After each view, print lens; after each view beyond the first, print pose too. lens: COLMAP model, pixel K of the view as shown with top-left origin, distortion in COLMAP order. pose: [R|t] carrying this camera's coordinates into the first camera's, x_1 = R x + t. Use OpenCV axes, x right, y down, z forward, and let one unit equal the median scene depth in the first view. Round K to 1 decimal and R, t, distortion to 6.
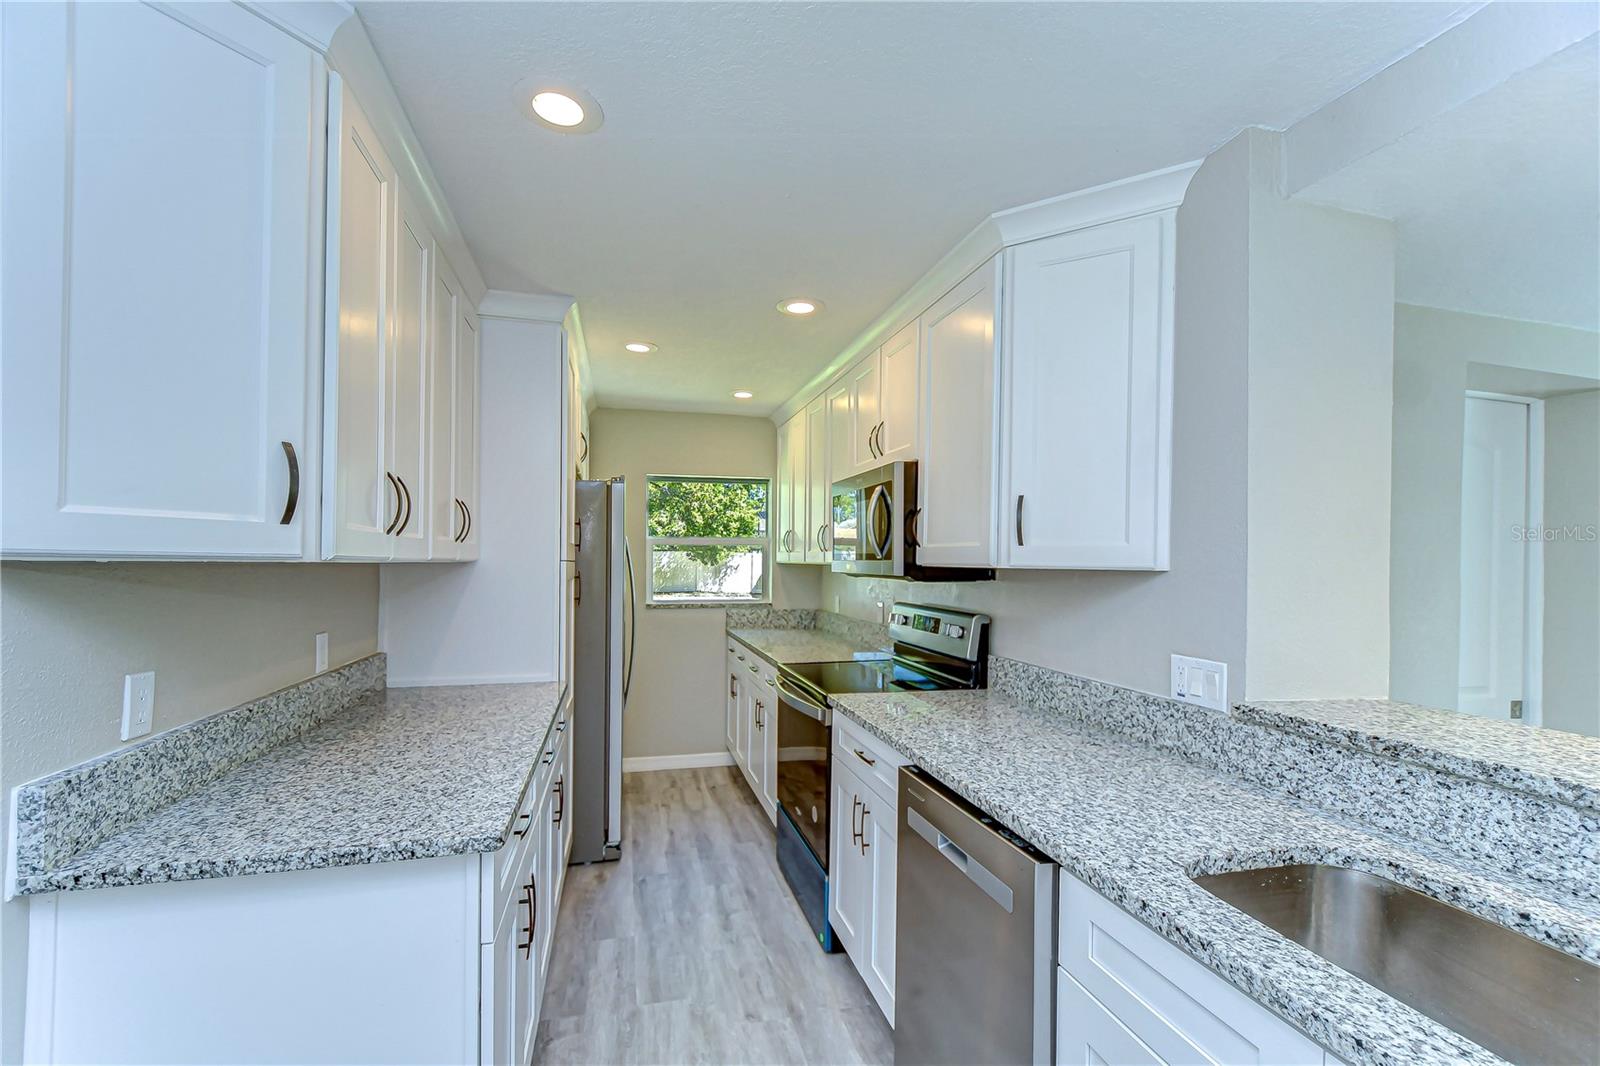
lens RADIAL K [[705.0, 0, 797.7], [0, 705.0, 568.2], [0, 0, 1]] dist [0.010711, -0.009301]
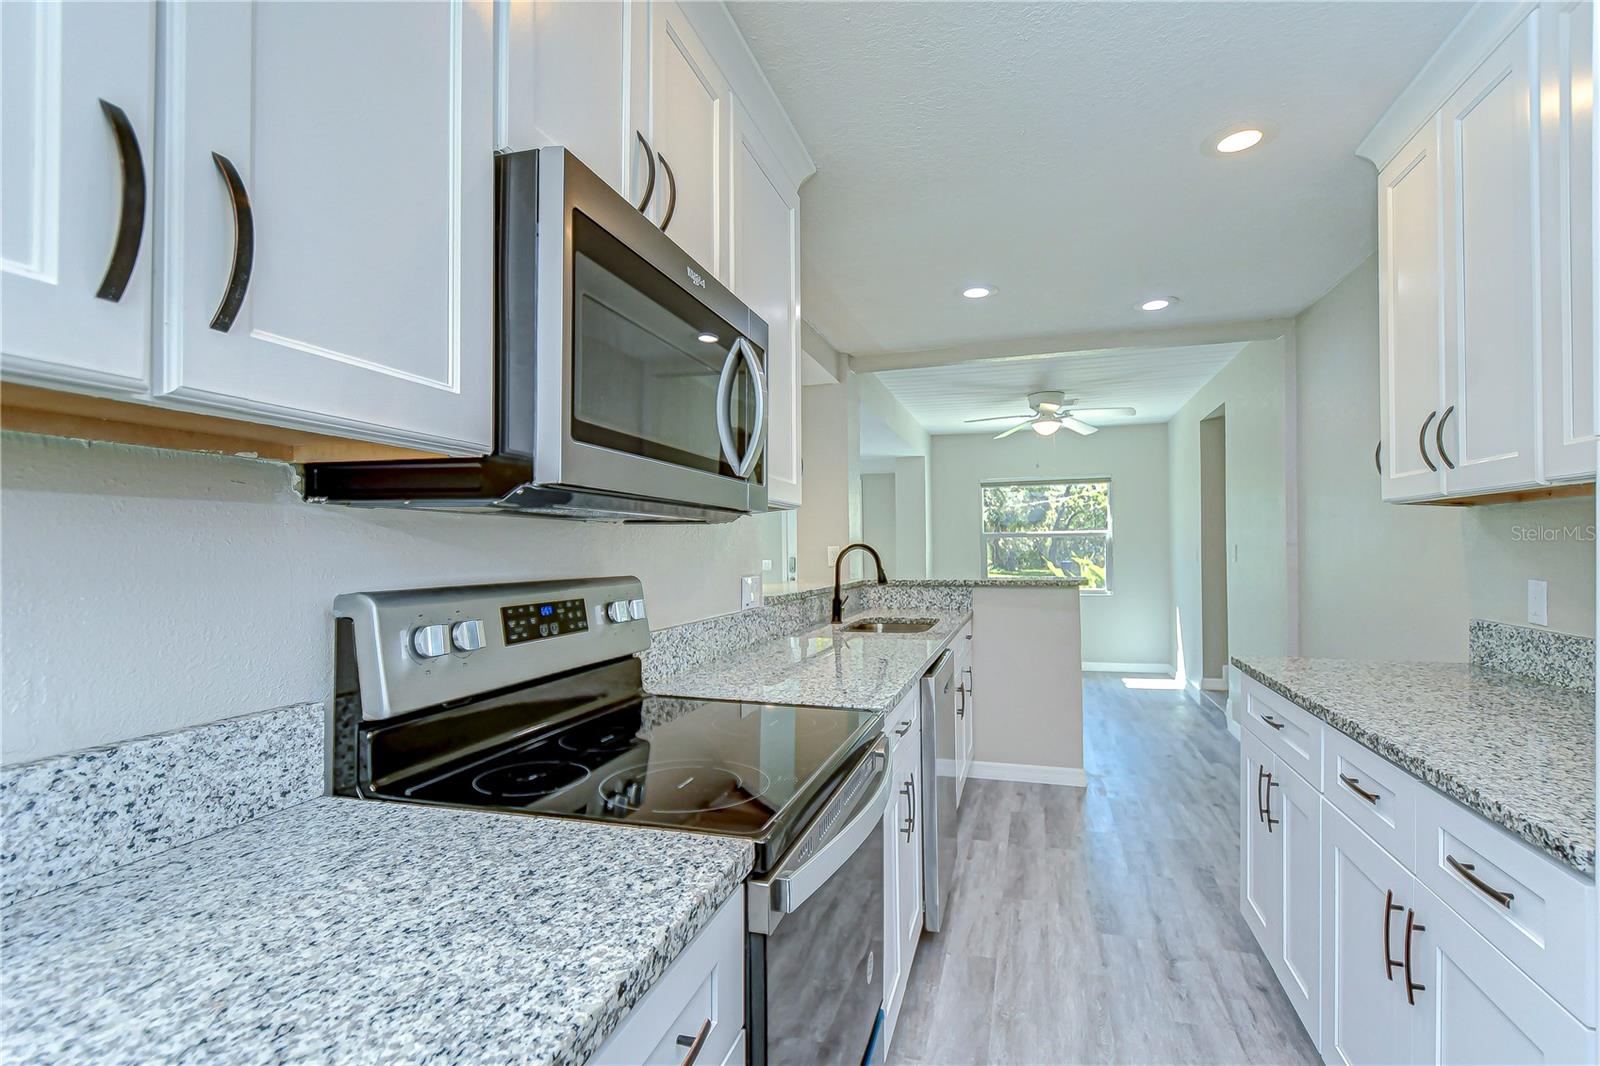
lens RADIAL K [[705.0, 0, 805.2], [0, 705.0, 544.7], [0, 0, 1]] dist [0.010711, -0.009301]
pose [[-0.848624, -0.001473, 0.528995, -0.205732], [0.004631, 0.999937, 0.010212, 0.032027], [-0.528977, 0.011116, -0.848564, 1.441744]]
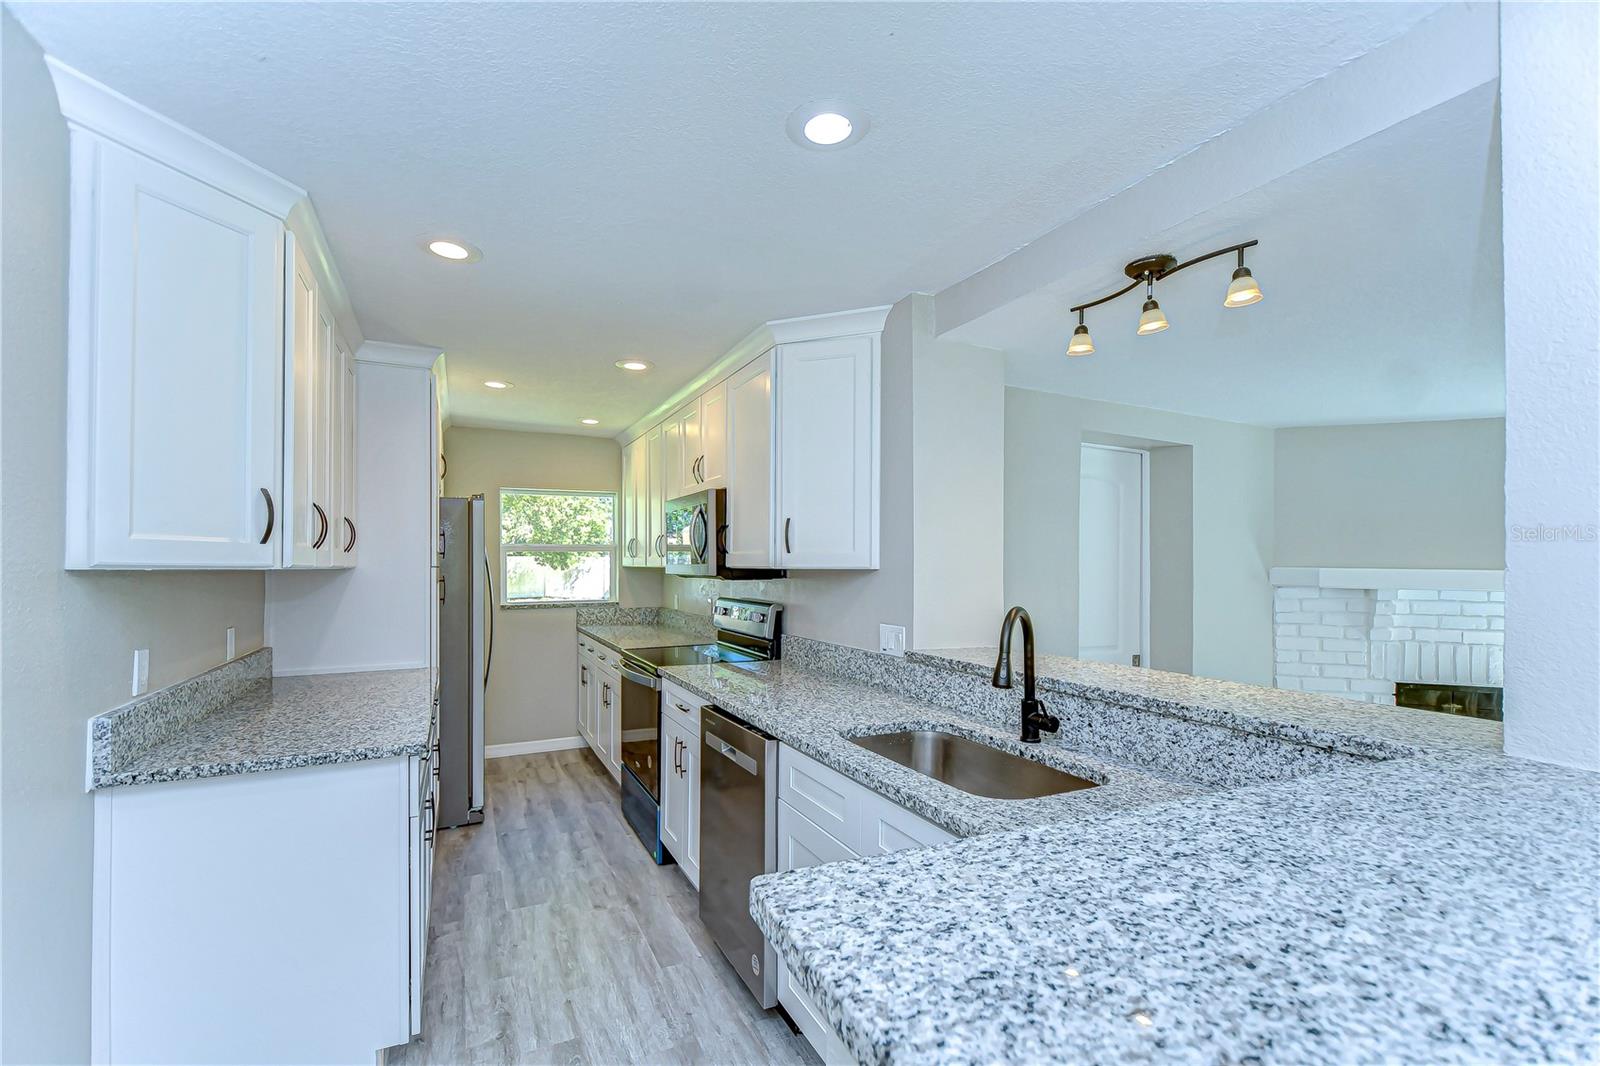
lens RADIAL K [[705.0, 0, 802.9], [0, 705.0, 565.1], [0, 0, 1]] dist [0.010711, -0.009301]
pose [[0.978260, -0.010118, 0.207137, 0.033829], [0.011944, 0.999900, -0.007564, 0.003025], [-0.207040, 0.009874, 0.978283, -0.313279]]
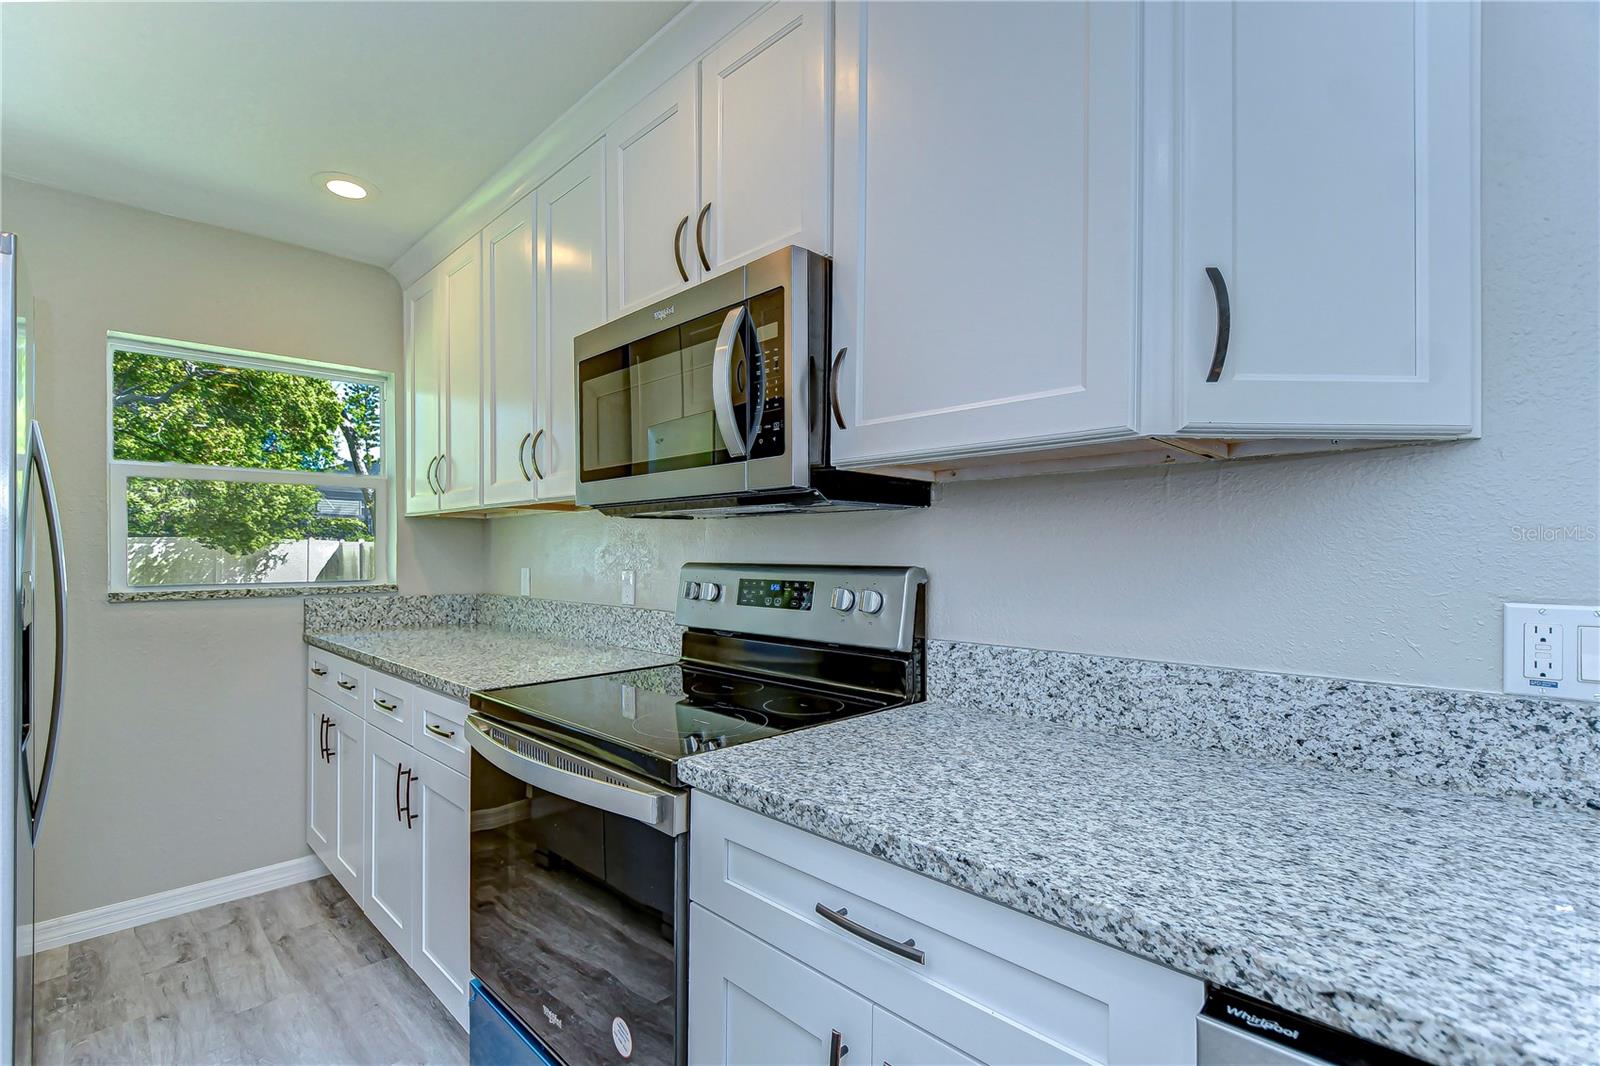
lens RADIAL K [[705.0, 0, 797.2], [0, 705.0, 562.4], [0, 0, 1]] dist [0.010711, -0.009301]
pose [[0.852875, -0.011004, 0.521999, -0.106456], [0.011414, 0.999932, 0.002431, 0.058666], [-0.521991, 0.003885, 0.852942, 0.572084]]
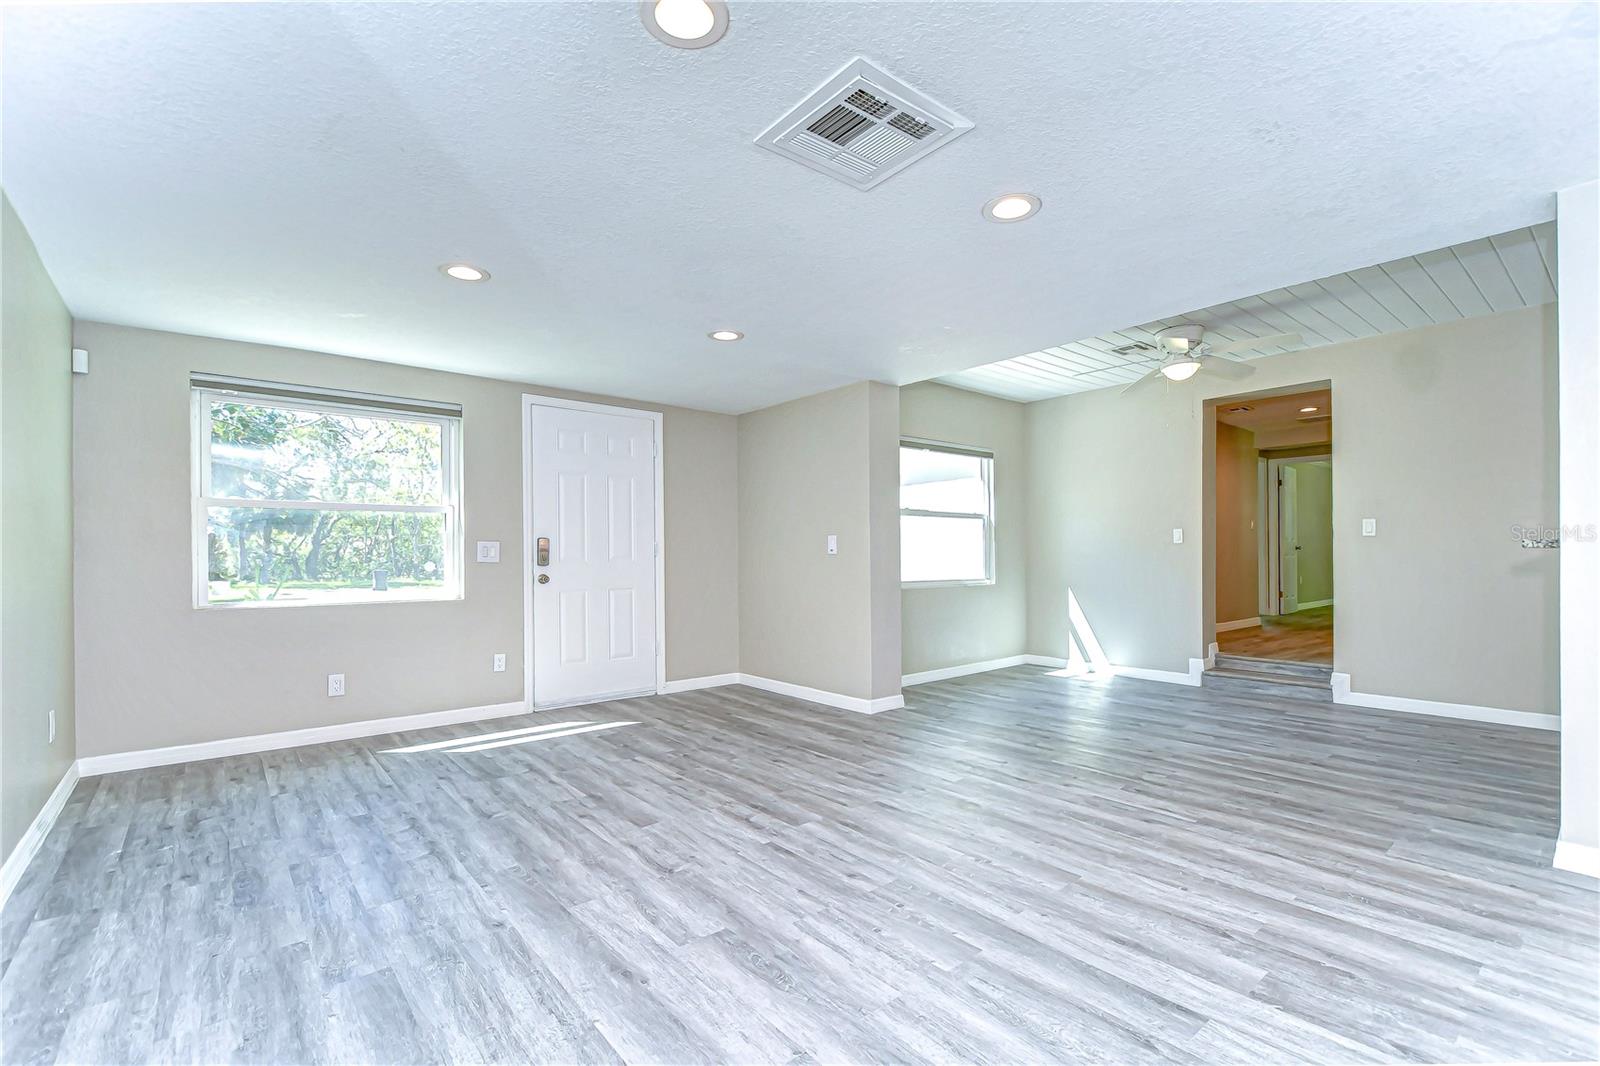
lens RADIAL K [[705.0, 0, 808.5], [0, 705.0, 560.2], [0, 0, 1]] dist [0.010711, -0.009301]
pose [[-0.899761, -0.011656, -0.436228, 1.901455], [-0.015738, 0.999860, 0.005745, 0.159612], [0.436100, 0.012035, -0.899818, 0.325632]]
